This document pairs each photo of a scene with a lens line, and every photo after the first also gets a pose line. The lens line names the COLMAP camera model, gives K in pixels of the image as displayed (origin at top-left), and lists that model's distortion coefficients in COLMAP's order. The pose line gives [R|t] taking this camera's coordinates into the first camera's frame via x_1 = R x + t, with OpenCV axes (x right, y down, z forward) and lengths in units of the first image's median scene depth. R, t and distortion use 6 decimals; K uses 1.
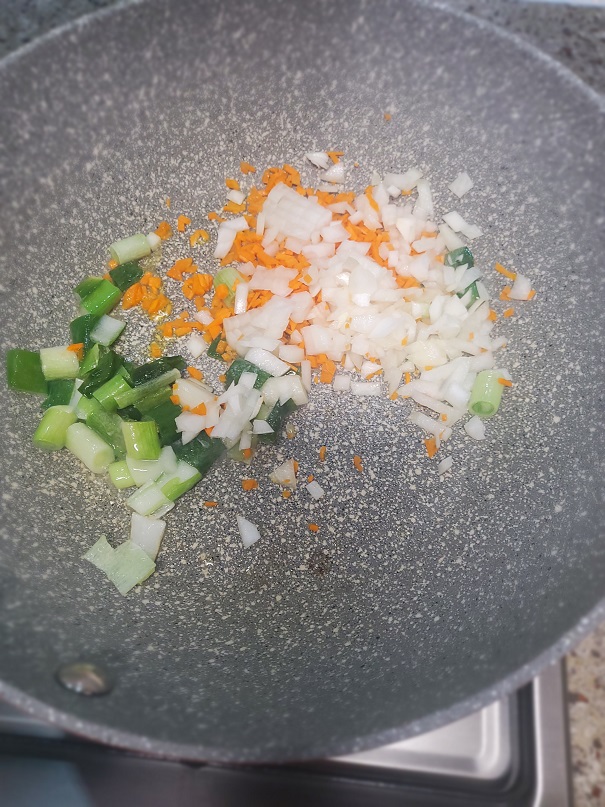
lens RADIAL K [[661.5, 0, 289.5], [0, 661.5, 420.6], [0, 0, 1]] dist [-0.041848, 0.060836]
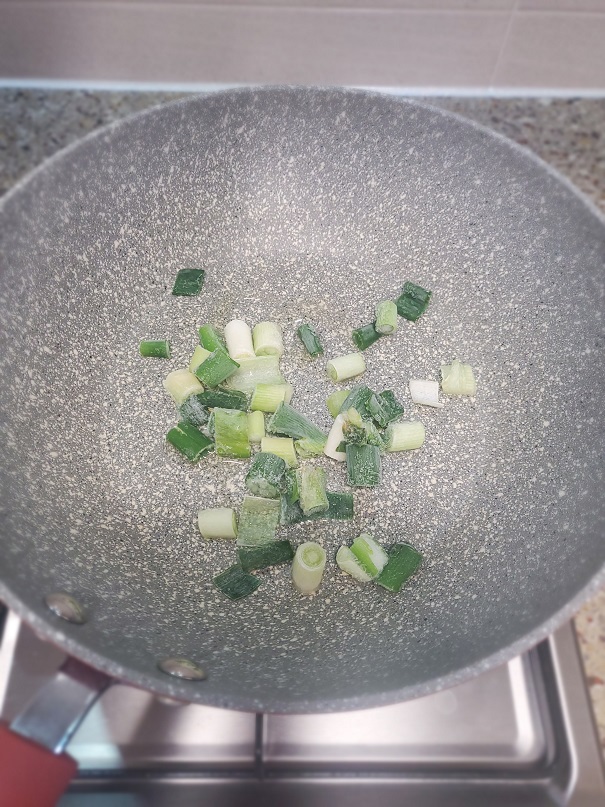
lens RADIAL K [[661.5, 0, 290.4], [0, 661.5, 411.8], [0, 0, 1]] dist [-0.041848, 0.060836]
pose [[0.994166, -0.076958, 0.075574, -0.126493], [0.086222, 0.988000, -0.128150, 0.082871], [-0.064805, 0.133918, 0.988871, -0.125038]]
